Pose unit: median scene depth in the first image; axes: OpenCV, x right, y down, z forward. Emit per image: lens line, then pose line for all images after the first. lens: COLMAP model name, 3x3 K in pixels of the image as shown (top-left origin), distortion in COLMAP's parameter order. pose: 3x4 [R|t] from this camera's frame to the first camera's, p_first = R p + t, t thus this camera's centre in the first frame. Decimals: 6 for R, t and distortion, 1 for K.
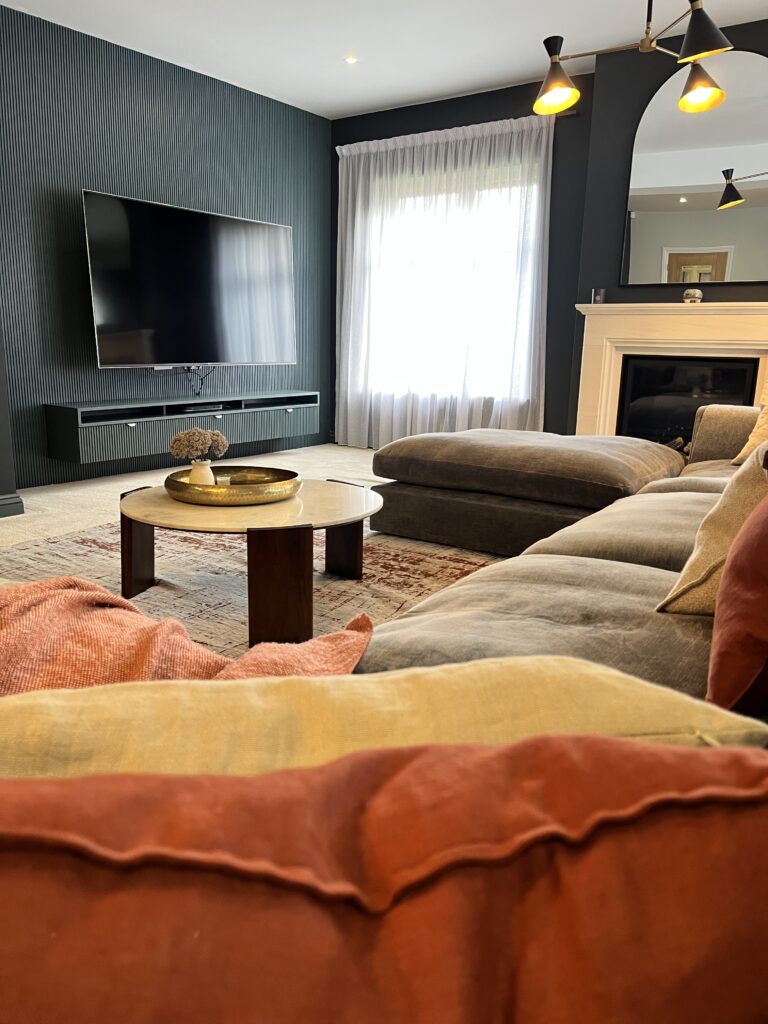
lens RADIAL K [[782.1, 0, 382.8], [0, 782.1, 512.1], [0, 0, 1]] dist [0.053208, -0.001243]
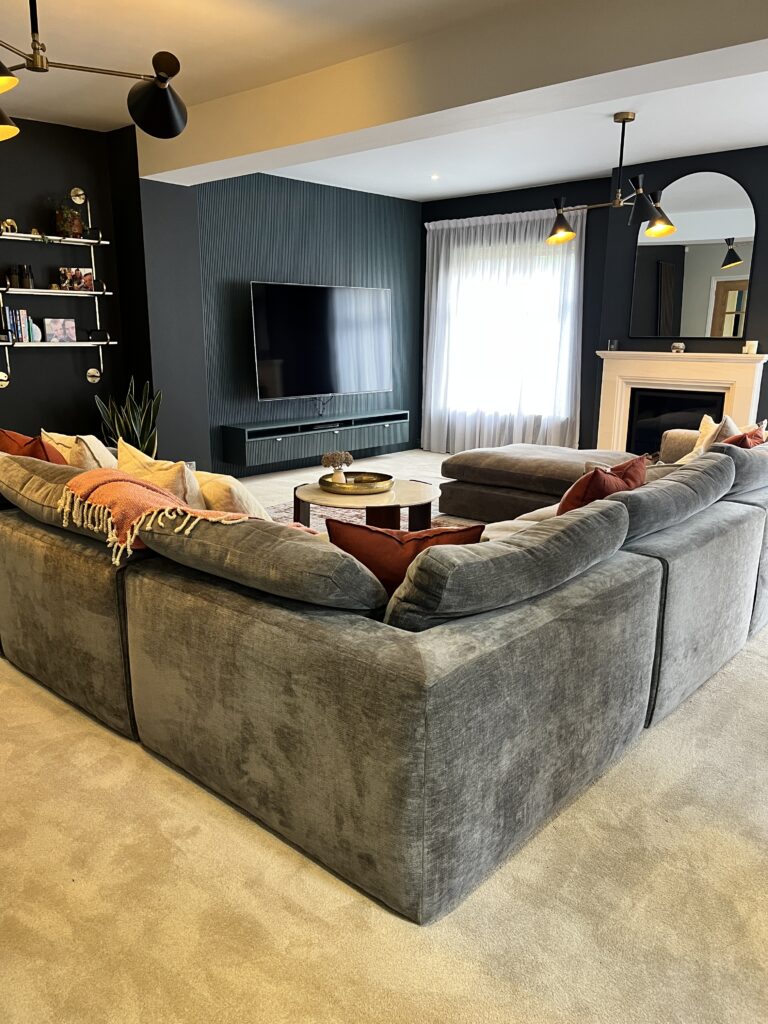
lens RADIAL K [[782.1, 0, 382.1], [0, 782.1, 512.0], [0, 0, 1]] dist [0.053208, -0.001243]
pose [[0.992810, 0.012485, -0.119052, 0.036770], [-0.011607, 0.999900, 0.008068, 0.007605], [0.119140, -0.006628, 0.992855, -0.350213]]
